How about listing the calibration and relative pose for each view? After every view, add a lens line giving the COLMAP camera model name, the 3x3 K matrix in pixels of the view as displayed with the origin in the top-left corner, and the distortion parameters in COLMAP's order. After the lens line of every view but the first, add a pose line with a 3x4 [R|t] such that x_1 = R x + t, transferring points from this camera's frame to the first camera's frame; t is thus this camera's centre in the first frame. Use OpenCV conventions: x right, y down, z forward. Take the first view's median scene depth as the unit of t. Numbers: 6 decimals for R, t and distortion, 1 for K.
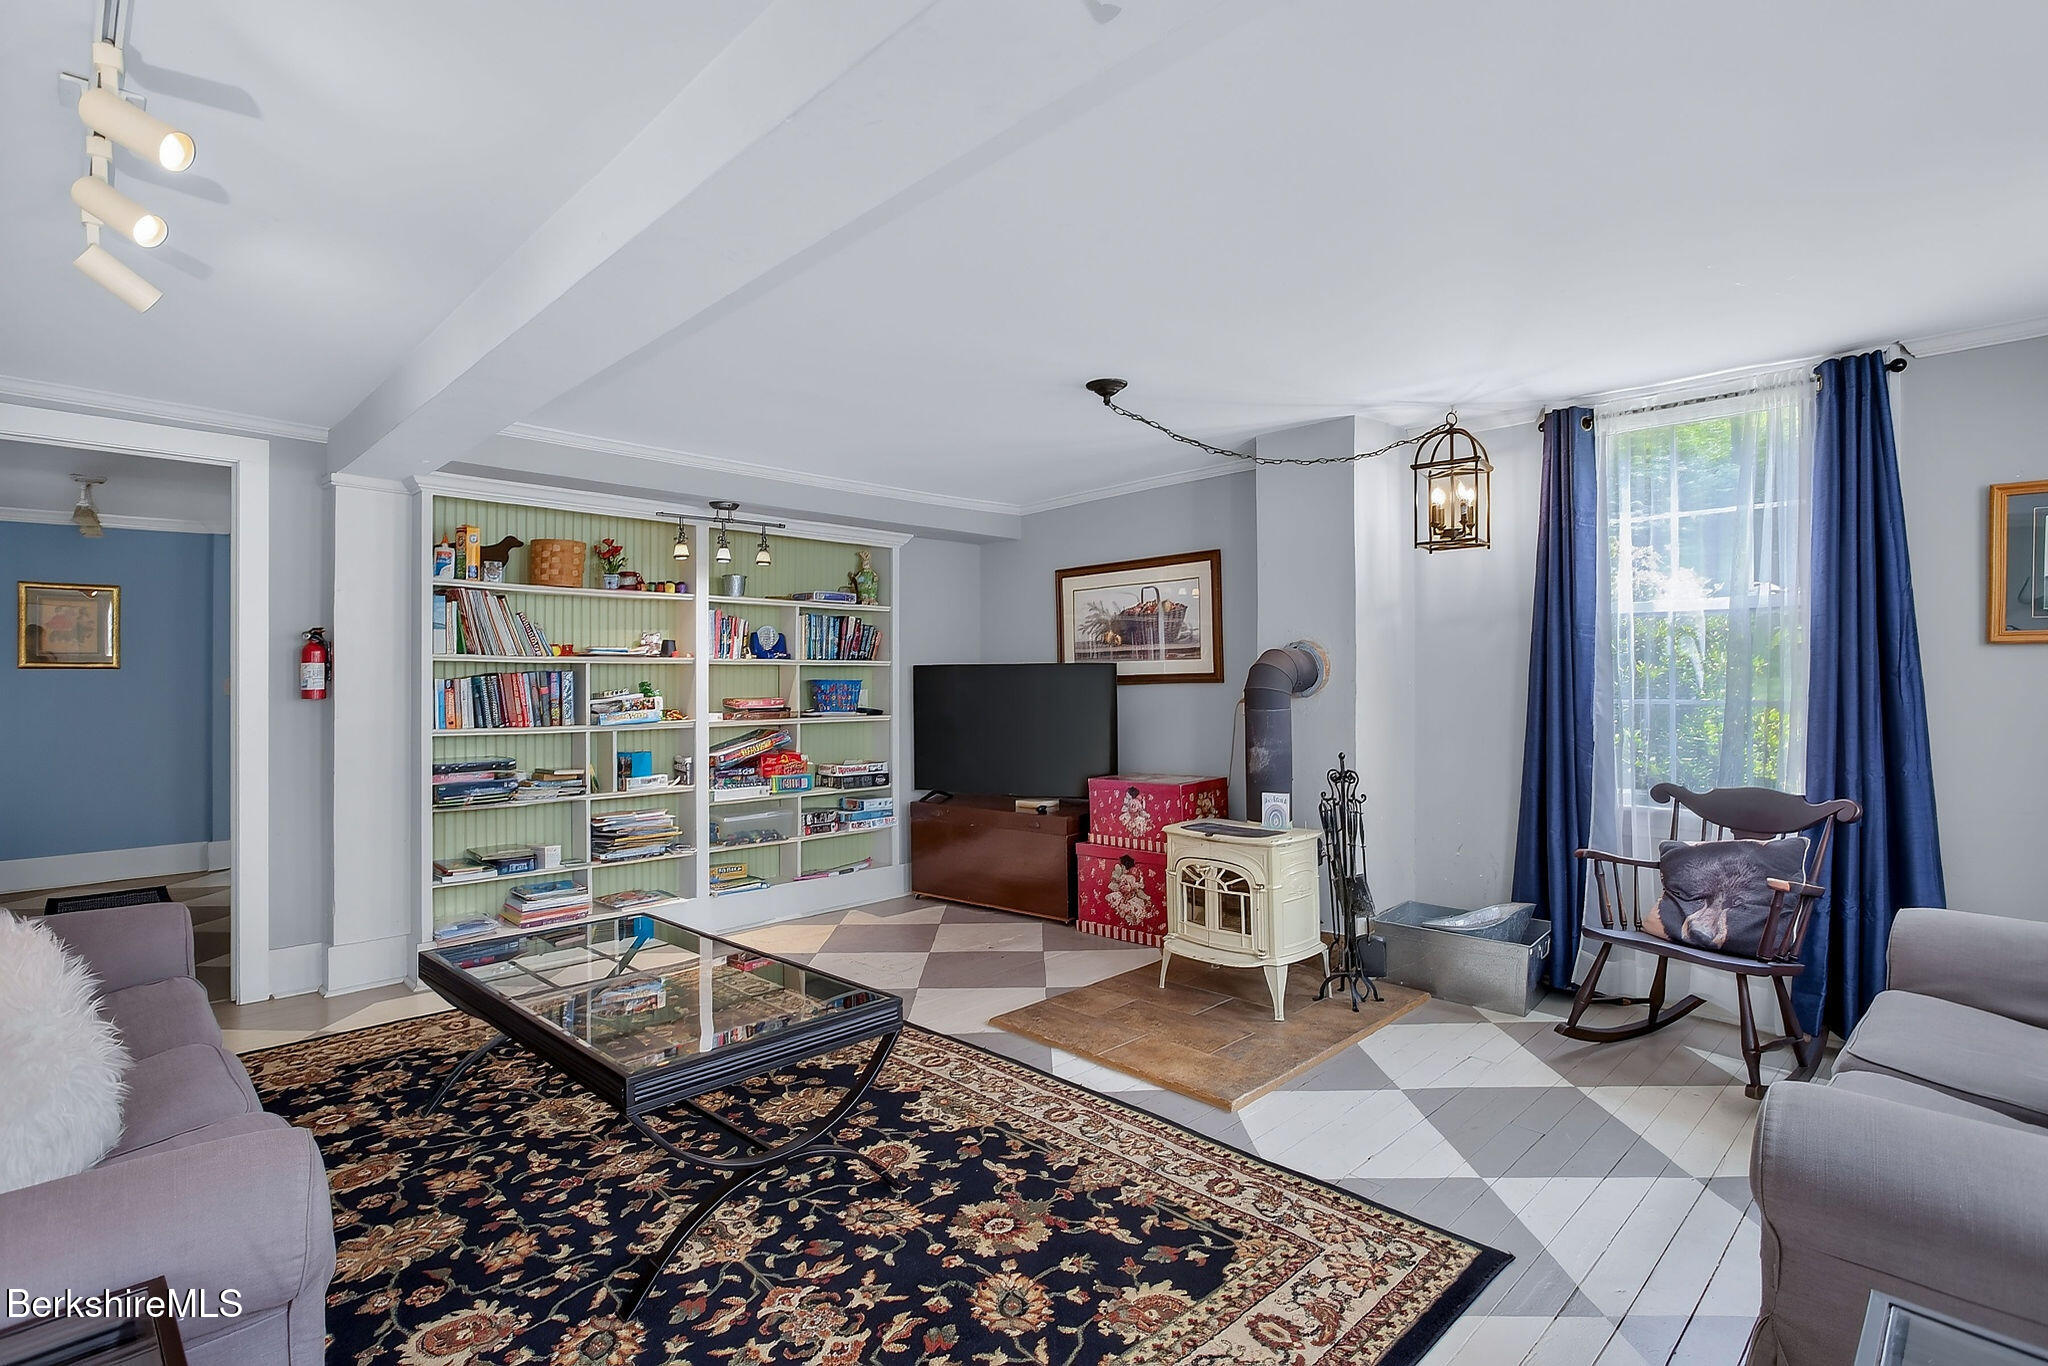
lens RADIAL K [[998.2, 0, 1011.7], [0, 998.2, 683.1], [0, 0, 1]] dist [-0.003940, 0.000346]
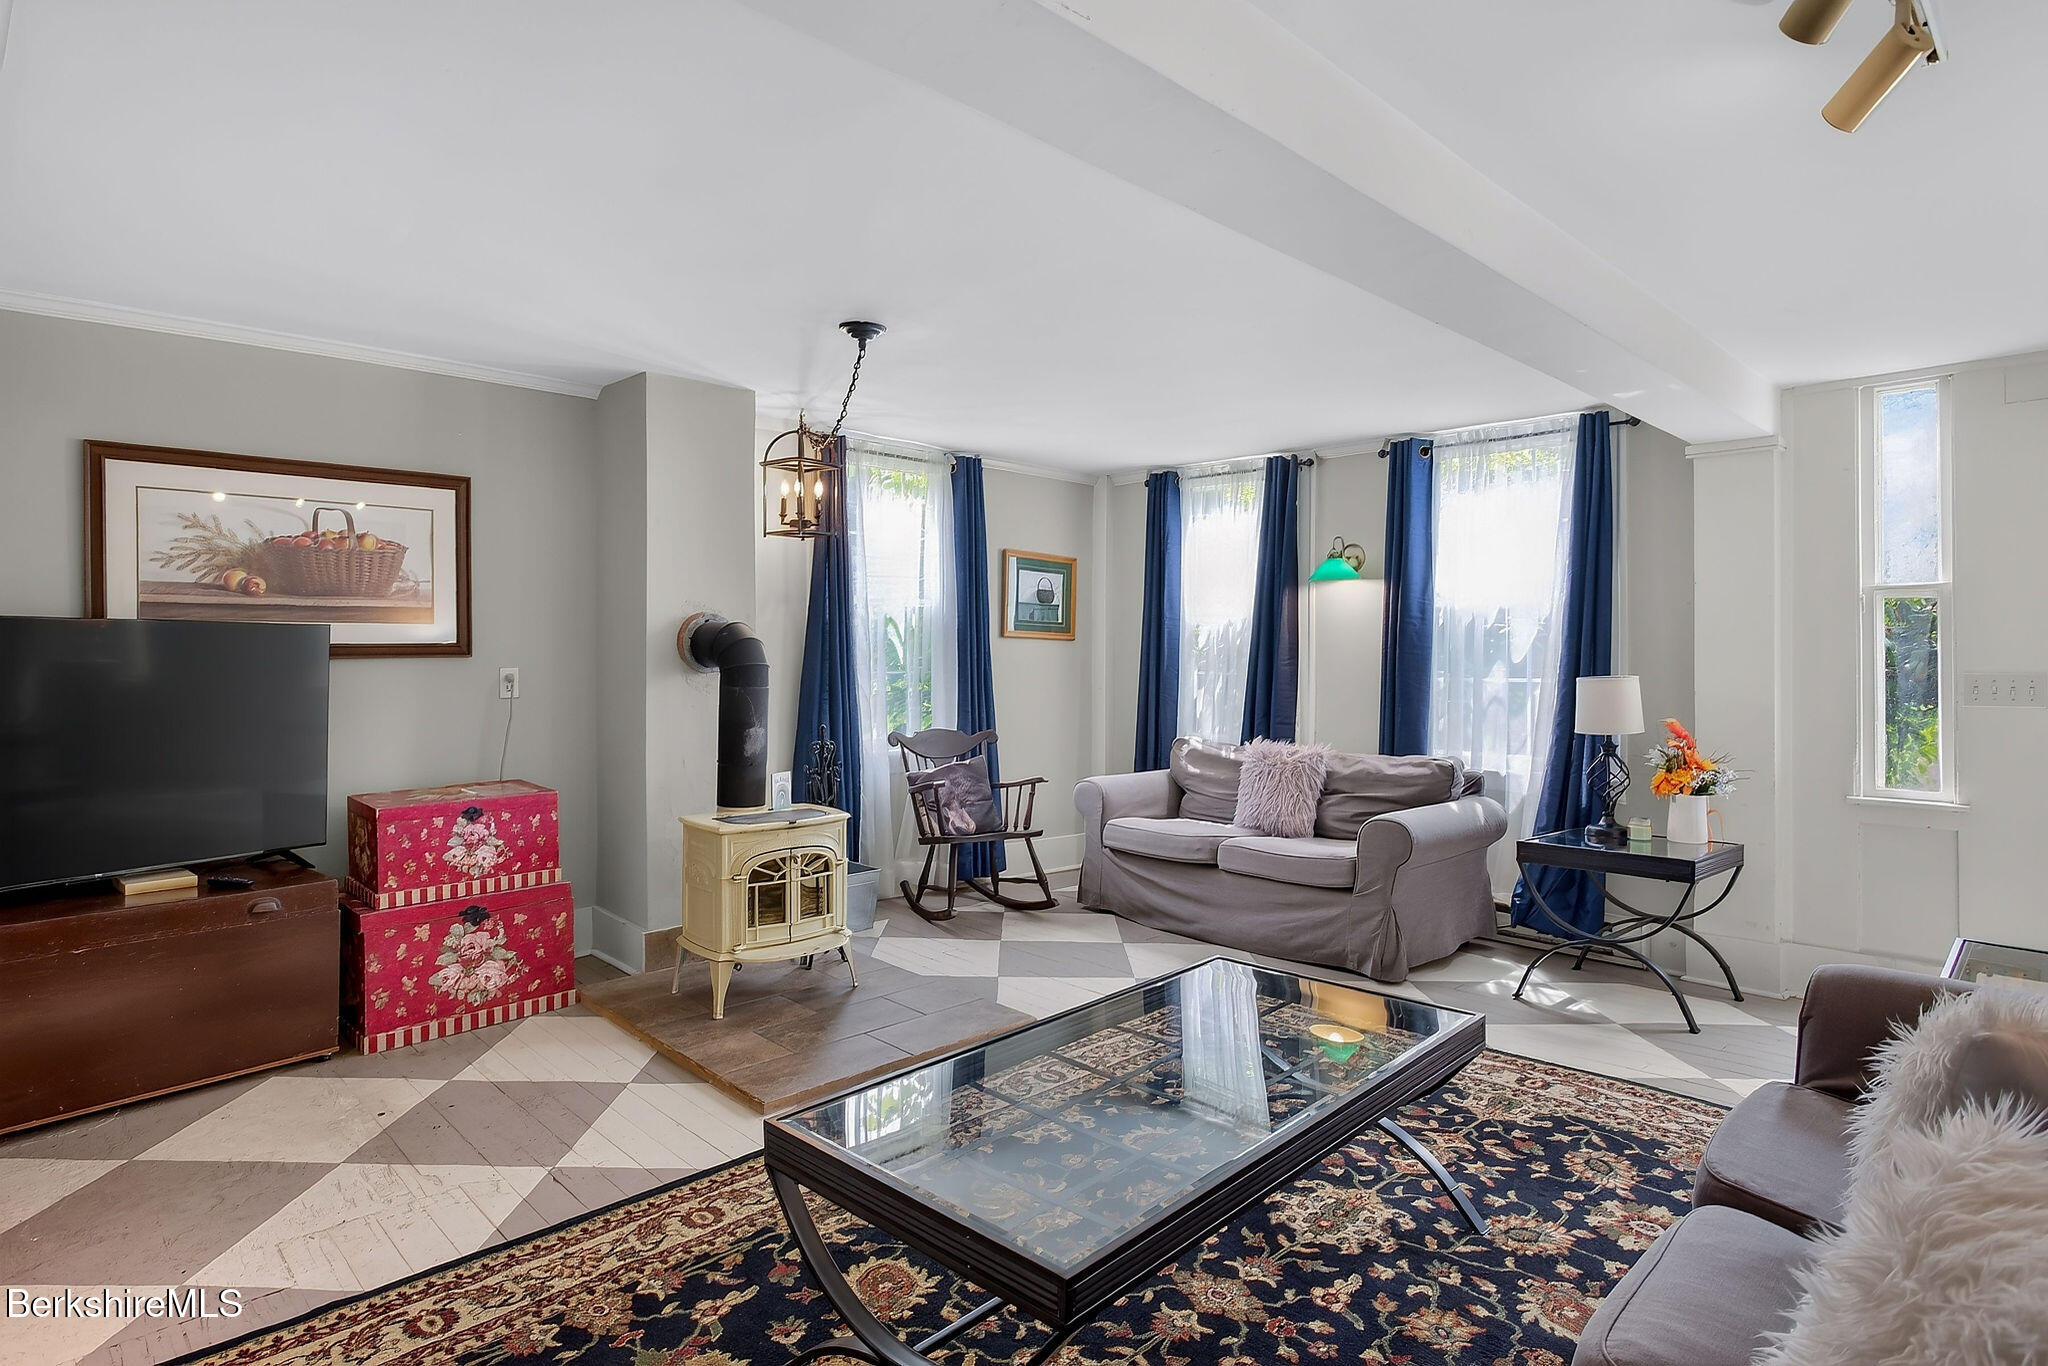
lens RADIAL K [[1120.2, 0, 1013.4], [0, 1120.2, 676.3], [0, 0, 1]] dist [-0.015863, 0.003316]
pose [[-0.020844, -0.012390, 0.999706, -0.699106], [-0.003439, 0.999918, 0.012321, 0.002293], [-0.999777, -0.003181, -0.020885, 0.673610]]
